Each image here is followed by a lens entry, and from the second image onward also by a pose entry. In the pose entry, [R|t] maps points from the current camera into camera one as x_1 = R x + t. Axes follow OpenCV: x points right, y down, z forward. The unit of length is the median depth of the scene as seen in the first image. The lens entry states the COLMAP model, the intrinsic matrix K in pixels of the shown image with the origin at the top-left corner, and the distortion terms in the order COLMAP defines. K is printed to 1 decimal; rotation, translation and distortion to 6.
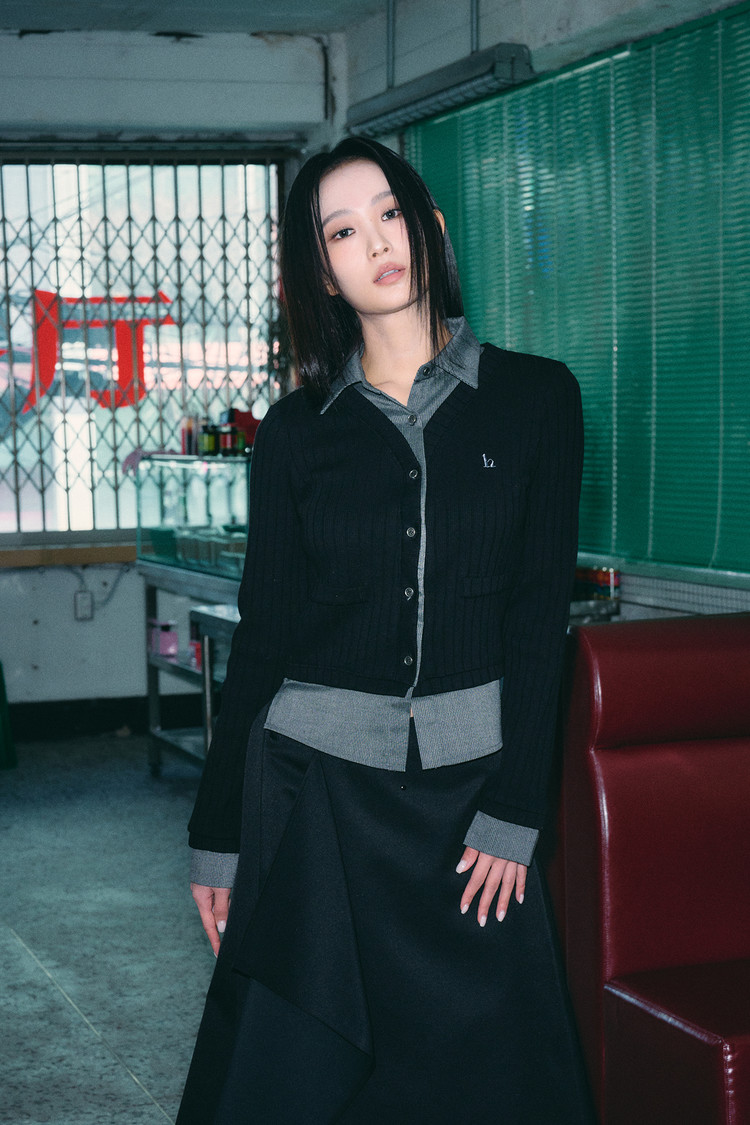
lens RADIAL K [[2139.2, 0, 375.0], [0, 2139.2, 562.5], [0, 0, 1]] dist [0.009238, -0.083277]
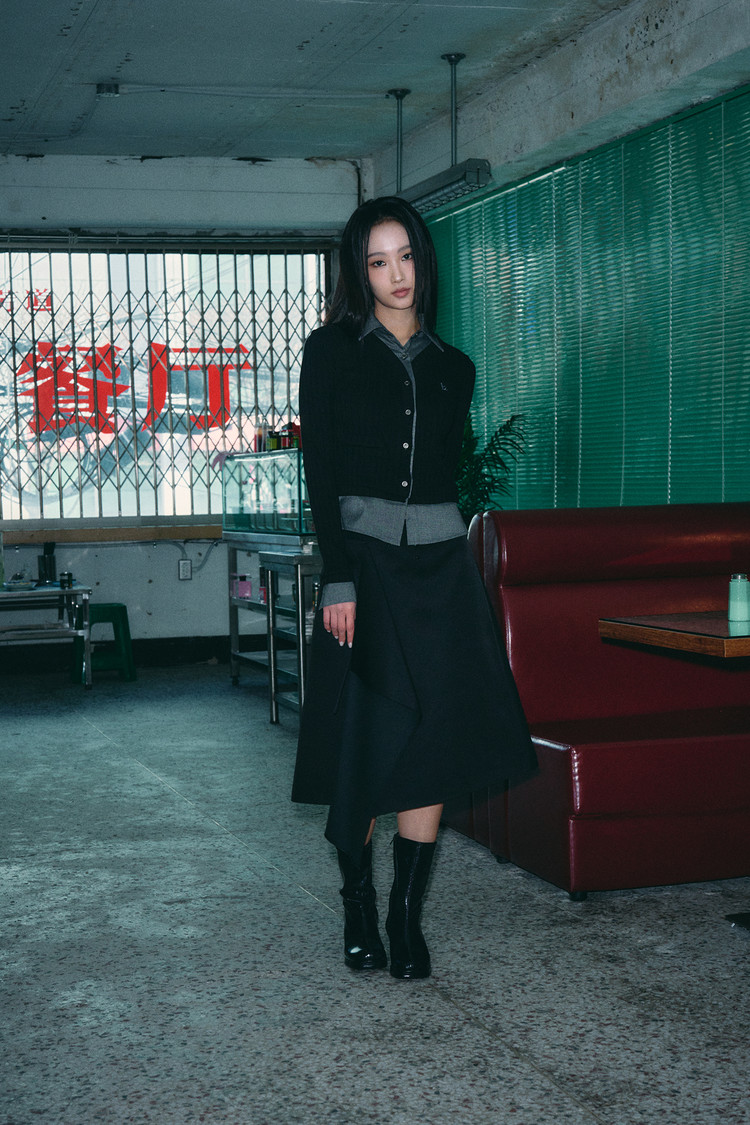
lens RADIAL K [[1723.3, 0, 397.0], [0, 1723.3, 581.7], [0, 0, 1]] dist [0.007793, -0.099164]
pose [[0.999915, 0.003186, -0.012610, 0.020139], [-0.003338, 0.999922, -0.012039, 0.051398], [0.012571, 0.012080, 0.999848, -0.148911]]
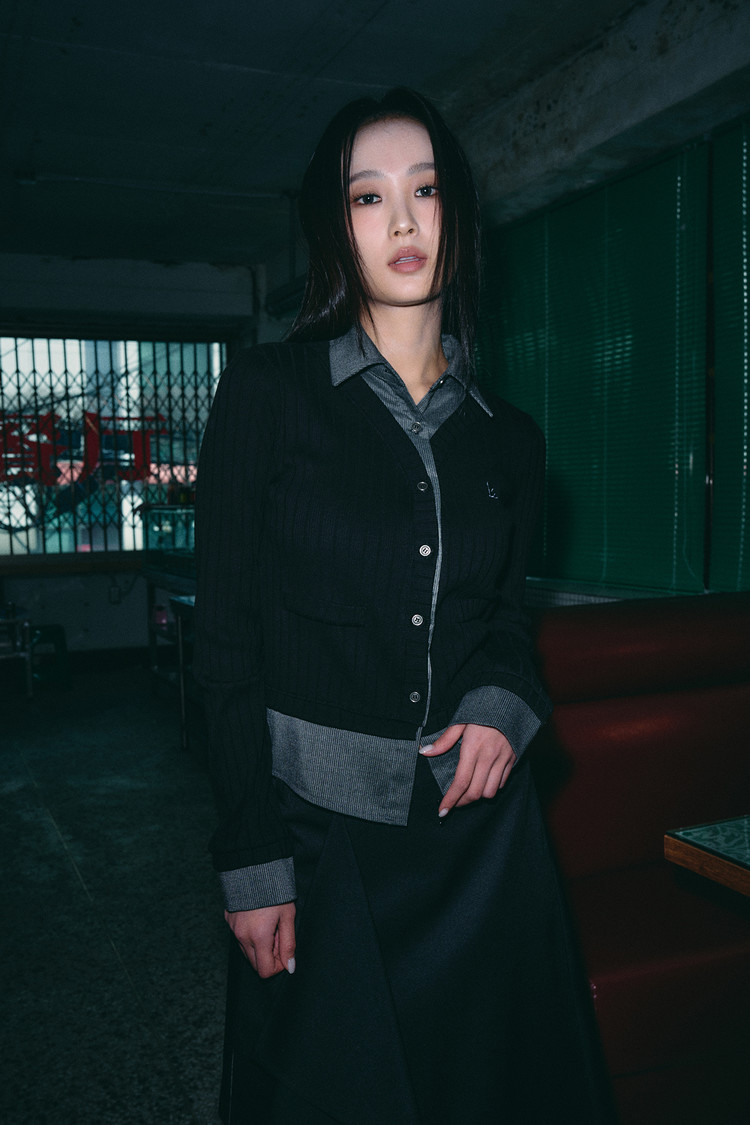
lens RADIAL K [[1008.8, 0, 375.0], [0, 1008.8, 562.5], [0, 0, 1]] dist [0.000289, 0.011470]
pose [[0.995790, -0.004172, 0.091567, -0.001232], [0.004740, 0.999971, -0.005988, -0.000034], [-0.091539, 0.006397, 0.995781, 0.209120]]
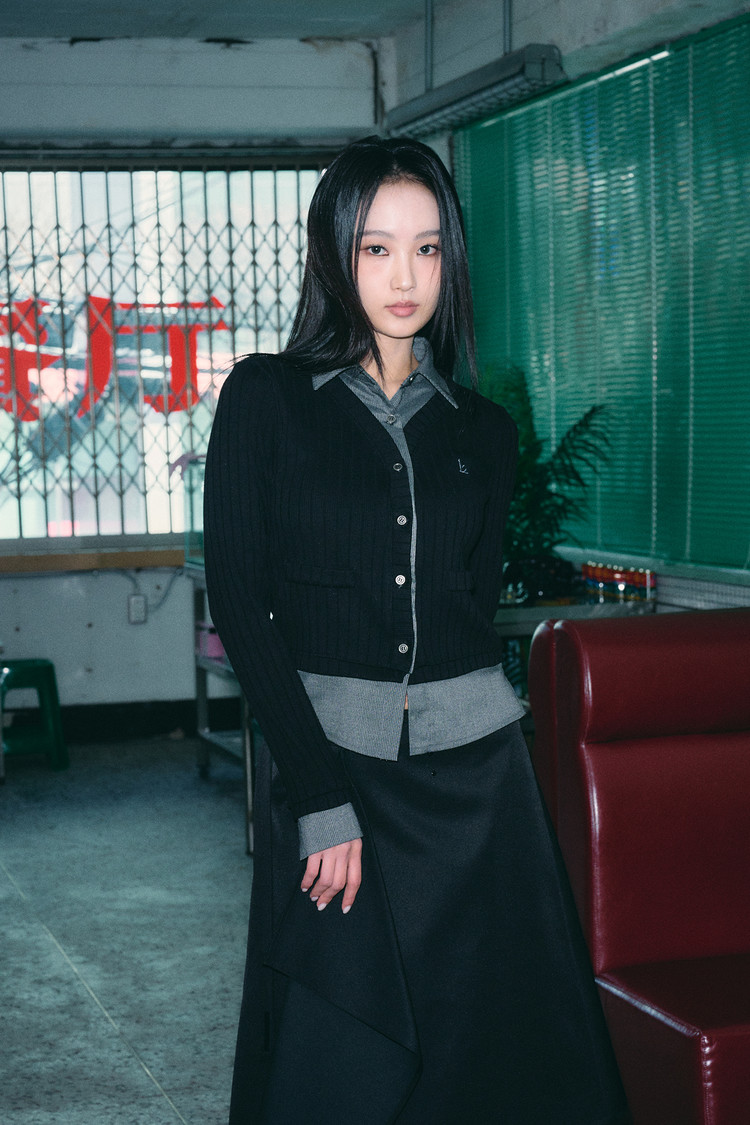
lens RADIAL K [[2143.2, 0, 375.0], [0, 2143.2, 562.5], [0, 0, 1]] dist [-0.000309, 0.049967]
pose [[0.999057, 0.000323, -0.043425, 0.024362], [-0.000536, 0.999988, -0.004887, 0.004024], [0.043423, 0.004906, 0.999045, -0.003684]]
